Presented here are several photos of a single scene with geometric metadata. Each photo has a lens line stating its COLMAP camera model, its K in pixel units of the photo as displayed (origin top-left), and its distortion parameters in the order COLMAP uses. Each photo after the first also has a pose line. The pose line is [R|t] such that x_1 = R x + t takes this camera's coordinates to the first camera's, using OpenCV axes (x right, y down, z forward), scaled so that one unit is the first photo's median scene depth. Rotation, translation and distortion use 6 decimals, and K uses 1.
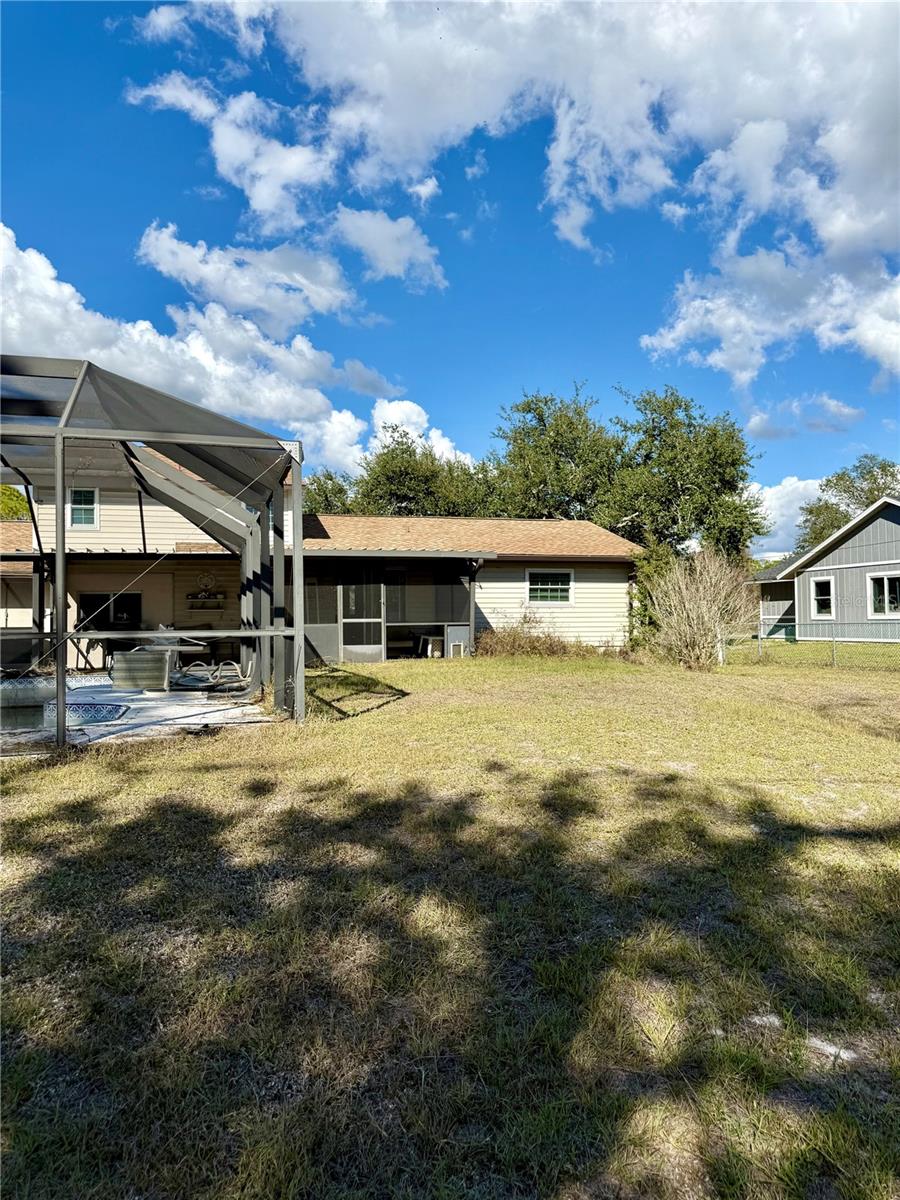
lens RADIAL K [[861.8, 0, 428.1], [0, 861.8, 616.2], [0, 0, 1]] dist [0.075868, -0.060685]
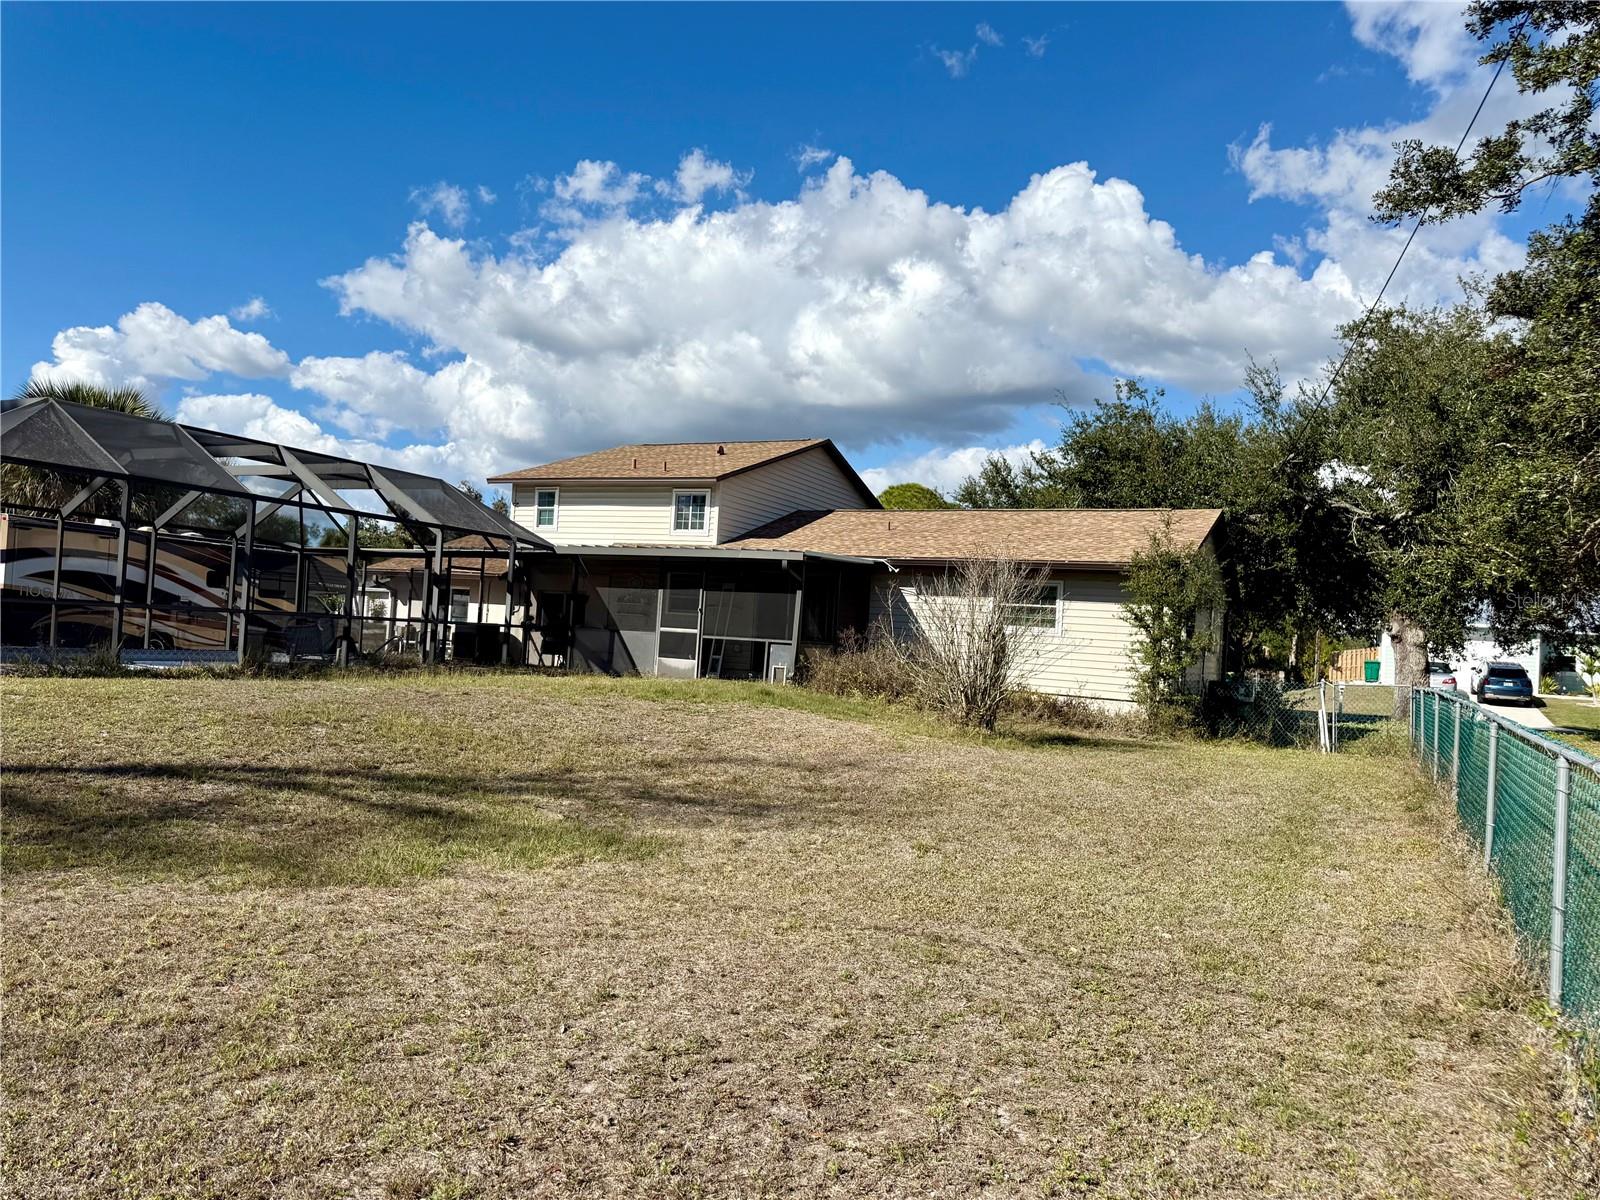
lens RADIAL K [[1149.0, 0, 785.5], [0, 1149.0, 595.2], [0, 0, 1]] dist [0.075868, -0.060685]
pose [[0.738644, 0.030963, -0.673384, 0.636796], [-0.063362, 0.997711, -0.023627, -0.007954], [0.671111, 0.060119, 0.738915, 0.178521]]
